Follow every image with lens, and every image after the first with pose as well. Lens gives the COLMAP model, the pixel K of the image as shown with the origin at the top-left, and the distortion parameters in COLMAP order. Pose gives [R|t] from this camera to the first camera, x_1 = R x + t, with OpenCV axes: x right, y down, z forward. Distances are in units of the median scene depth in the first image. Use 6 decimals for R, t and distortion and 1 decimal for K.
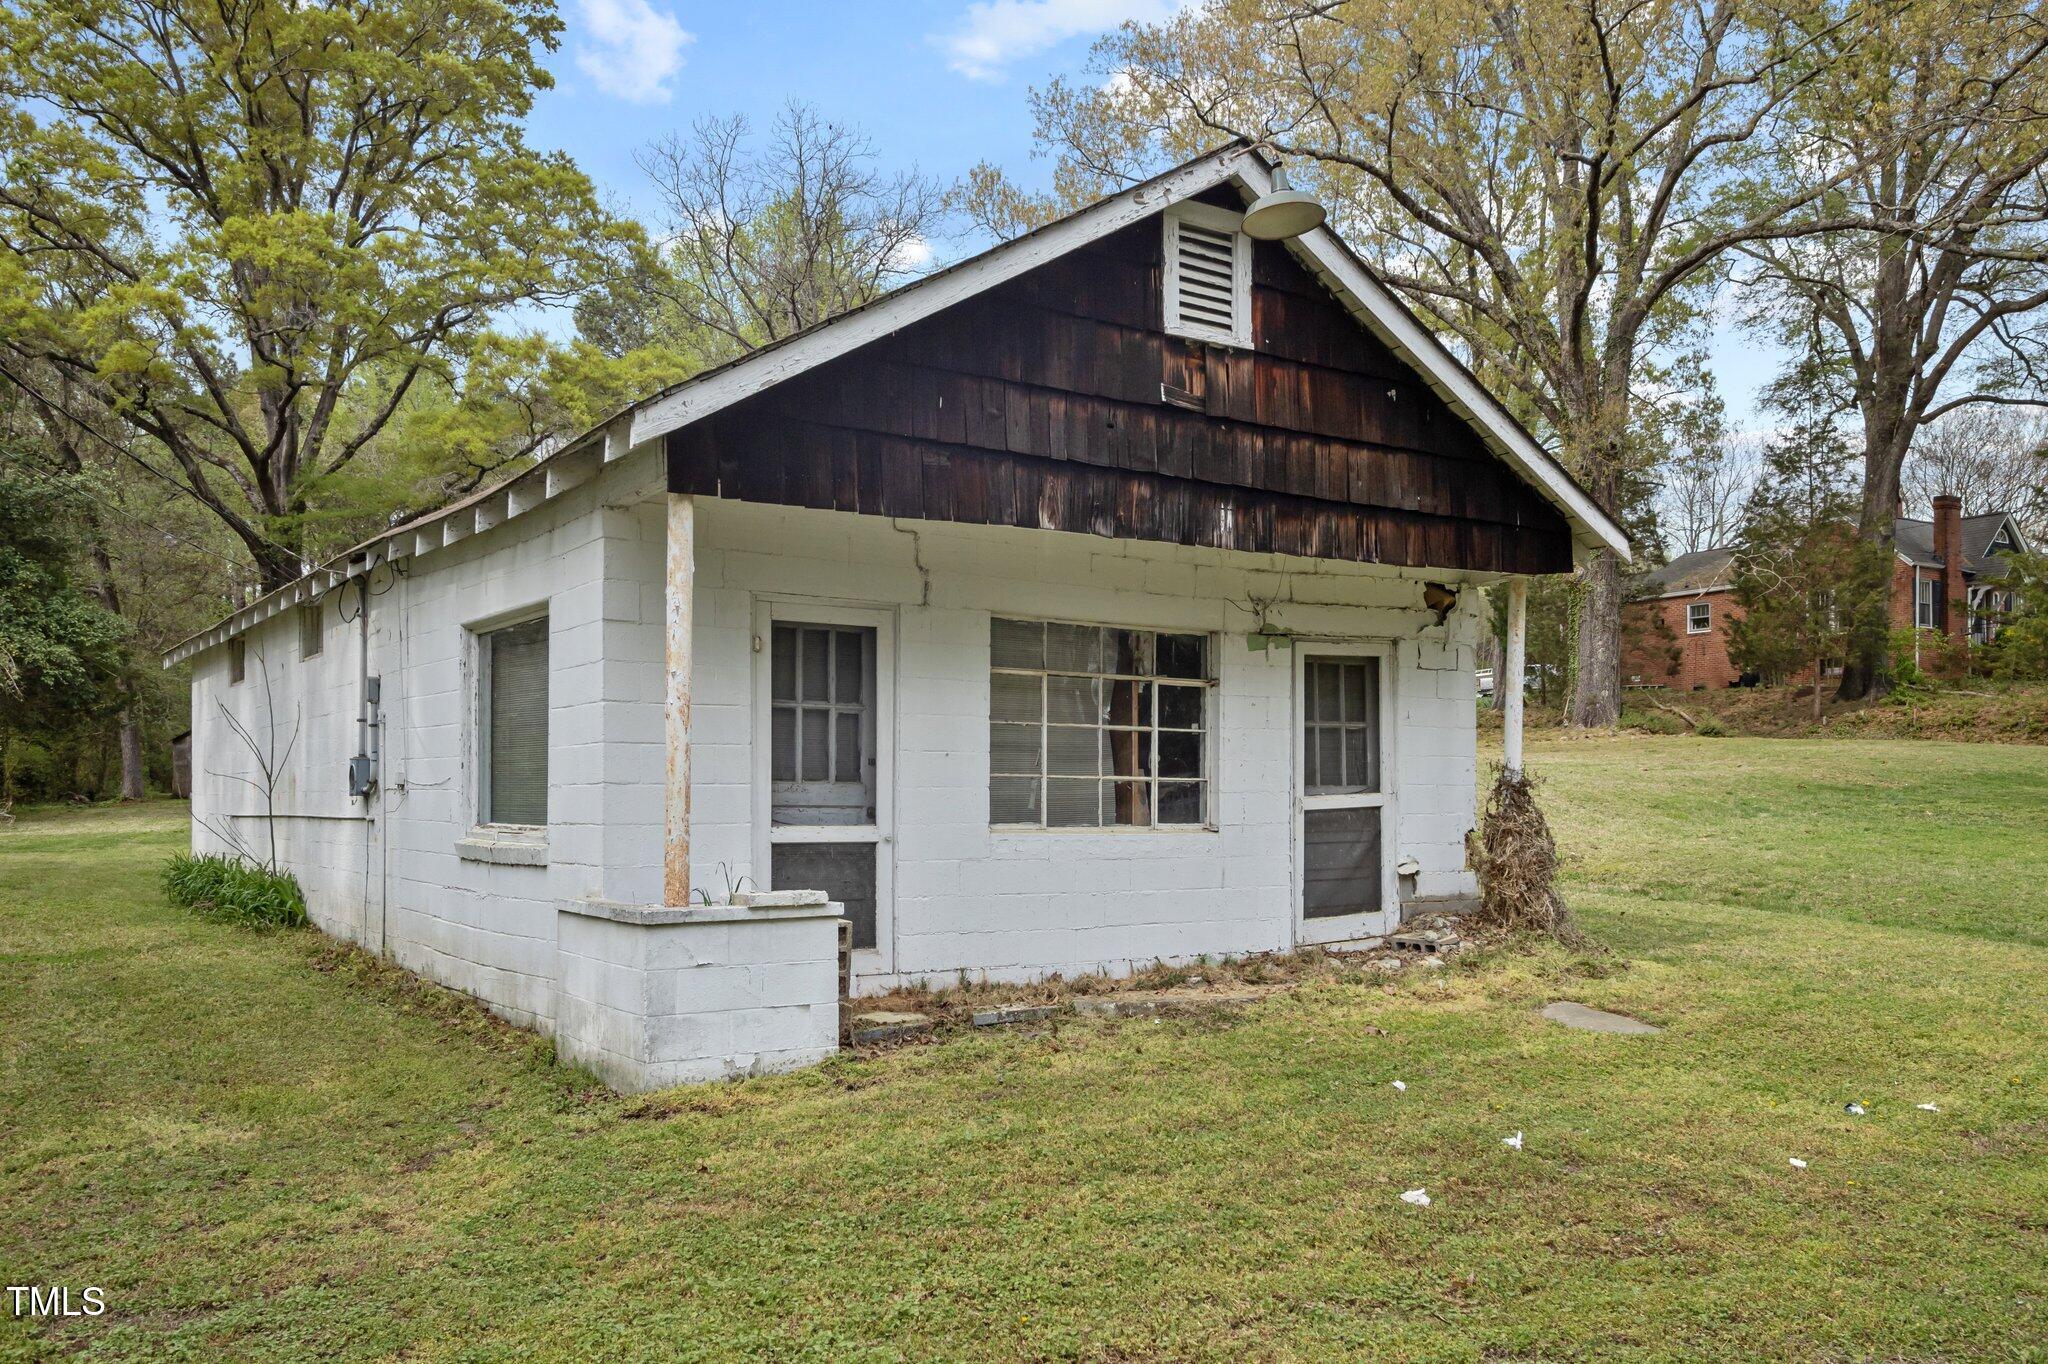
lens RADIAL K [[1668.8, 0, 1063.8], [0, 1668.8, 766.6], [0, 0, 1]] dist [0.017421, -0.007135]
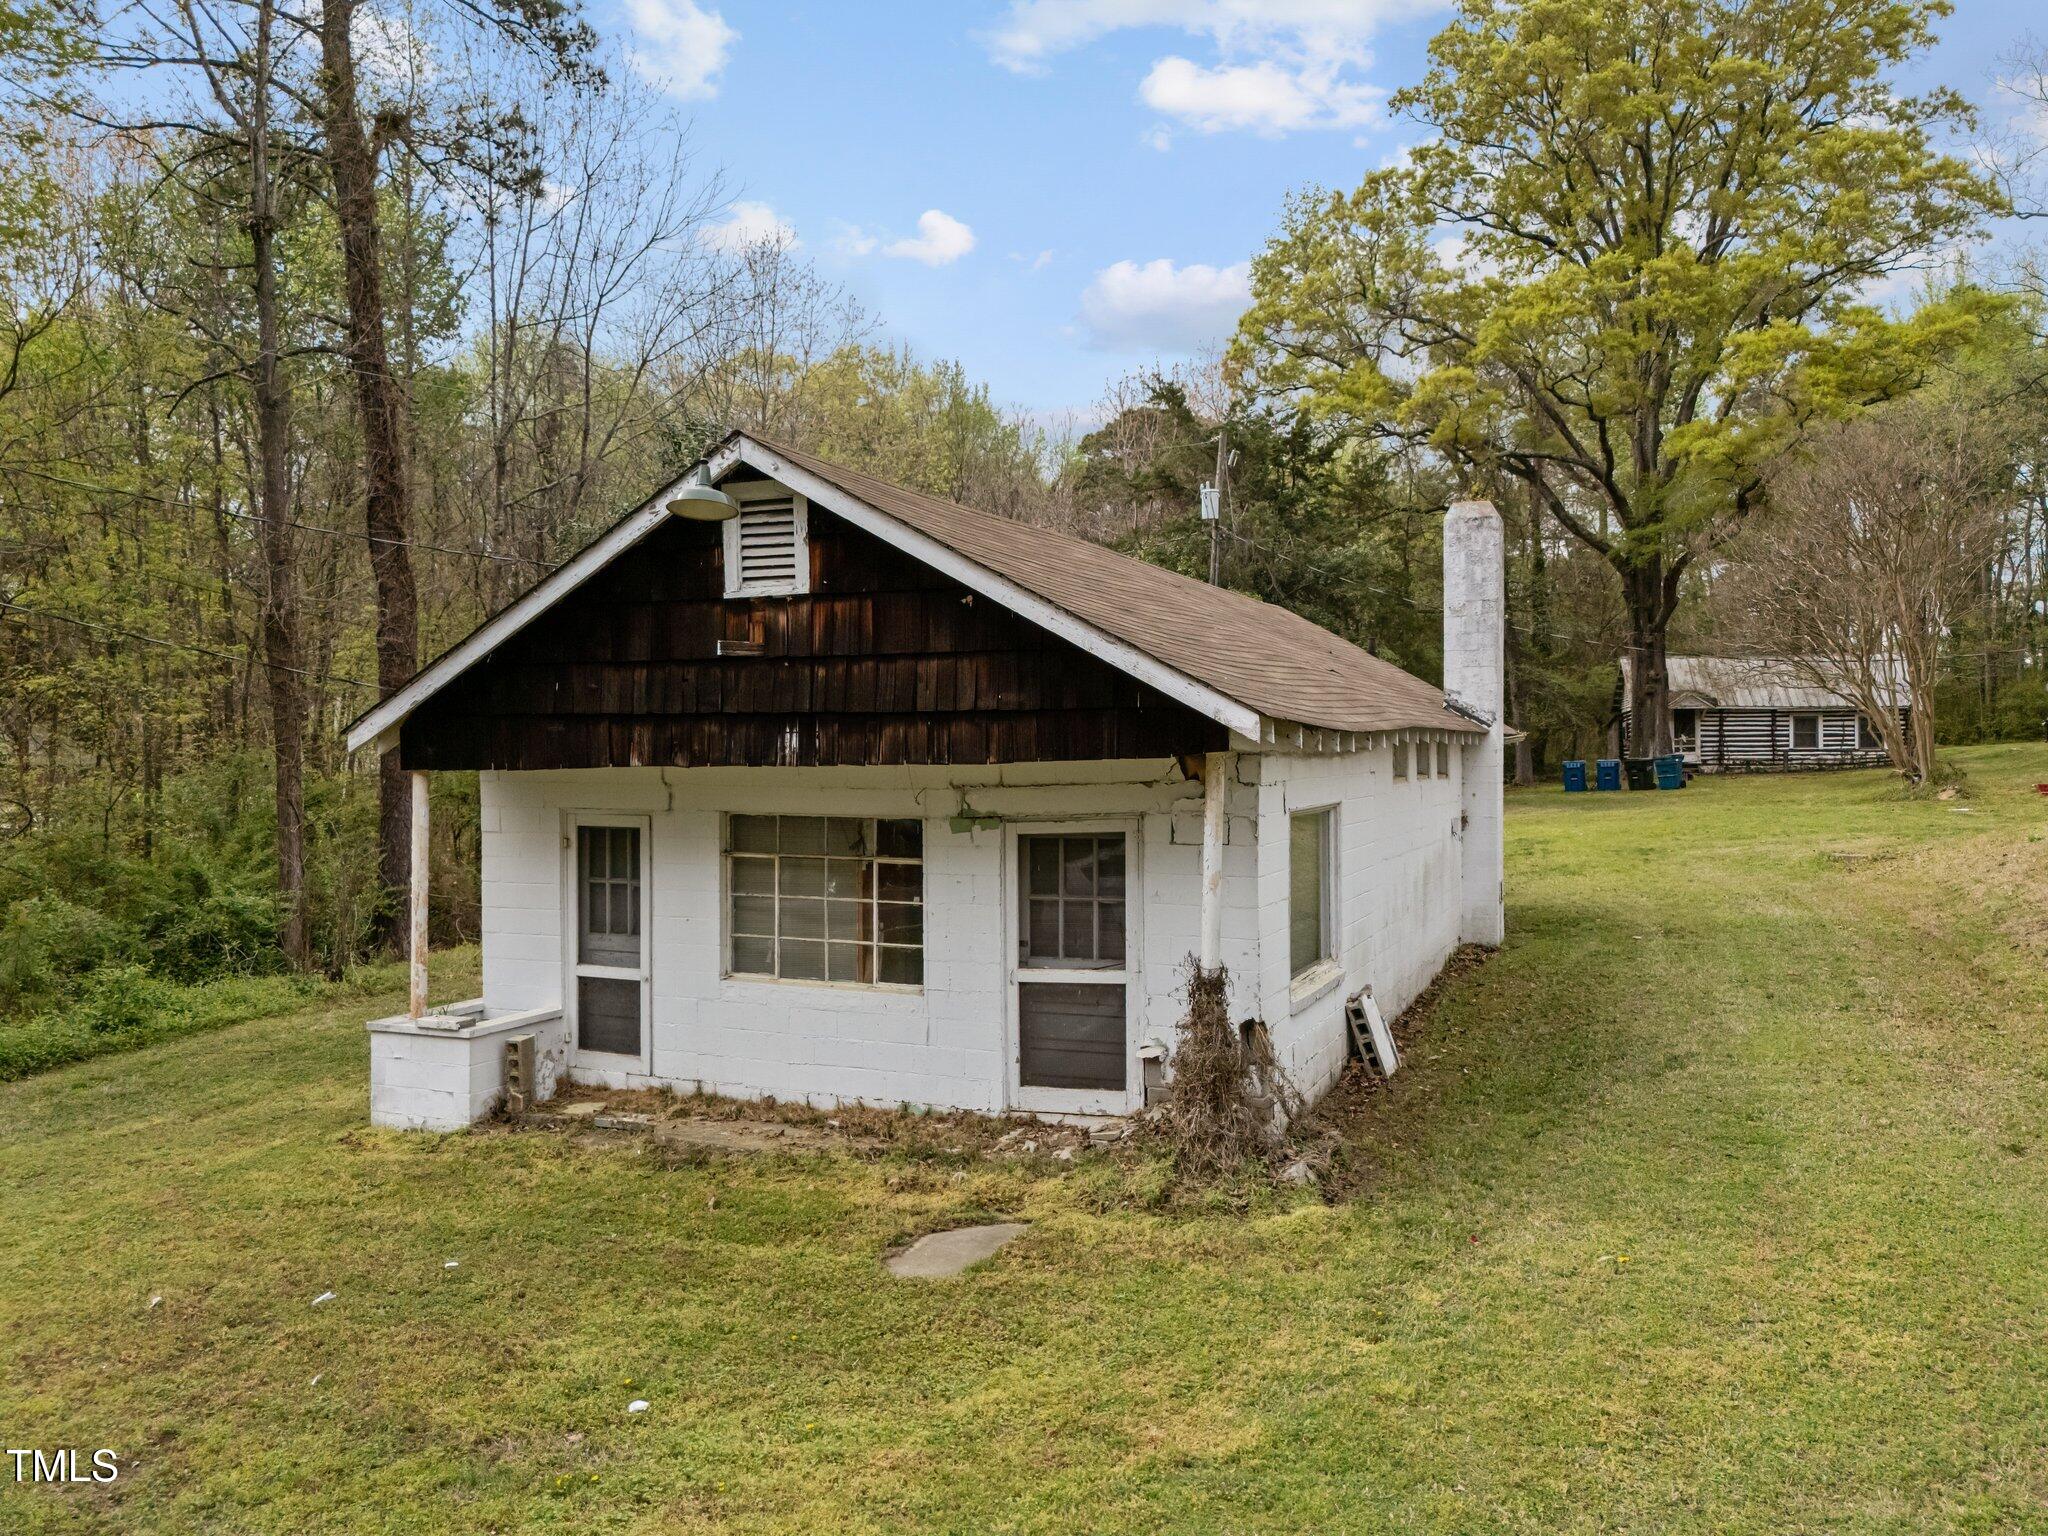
lens RADIAL K [[1566.7, 0, 1016.6], [0, 1566.7, 765.6], [0, 0, 1]] dist [0.079658, -0.072298]
pose [[0.517572, 0.012073, -0.855555, 1.125545], [0.020743, 0.999430, 0.026652, -0.156278], [0.855388, -0.031541, 0.517026, 0.557713]]
